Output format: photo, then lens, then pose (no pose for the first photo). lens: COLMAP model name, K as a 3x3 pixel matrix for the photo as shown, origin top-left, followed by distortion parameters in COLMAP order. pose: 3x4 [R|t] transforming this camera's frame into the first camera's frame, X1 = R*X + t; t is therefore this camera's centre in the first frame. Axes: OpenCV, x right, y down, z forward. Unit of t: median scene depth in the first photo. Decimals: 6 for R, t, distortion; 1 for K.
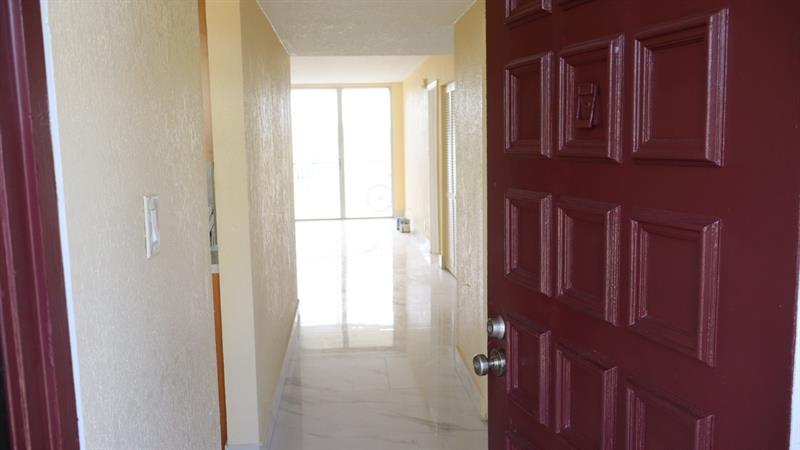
lens RADIAL K [[659.9, 0, 400.0], [0, 659.9, 225.0], [0, 0, 1]] dist [-0.011893, -0.003282]
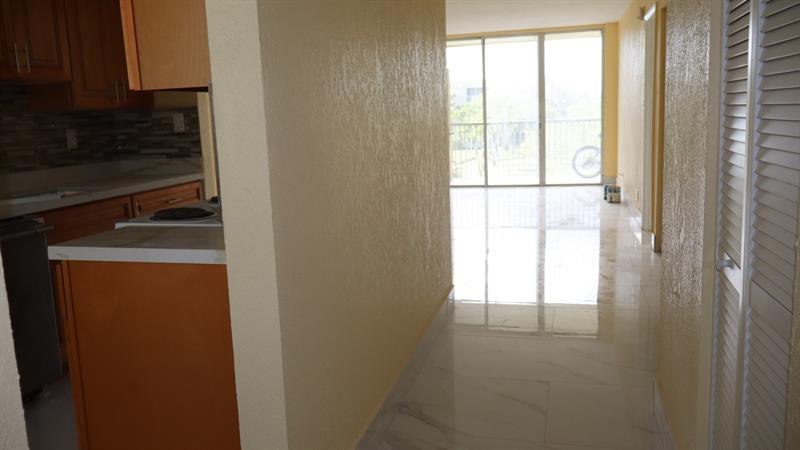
lens RADIAL K [[659.9, 0, 400.0], [0, 659.9, 225.0], [0, 0, 1]] dist [-0.011893, -0.003282]
pose [[0.947119, 0.034727, -0.318999, 0.018667], [-0.018584, 0.998394, 0.053511, -0.000187], [0.320345, -0.044753, 0.946243, 0.122857]]
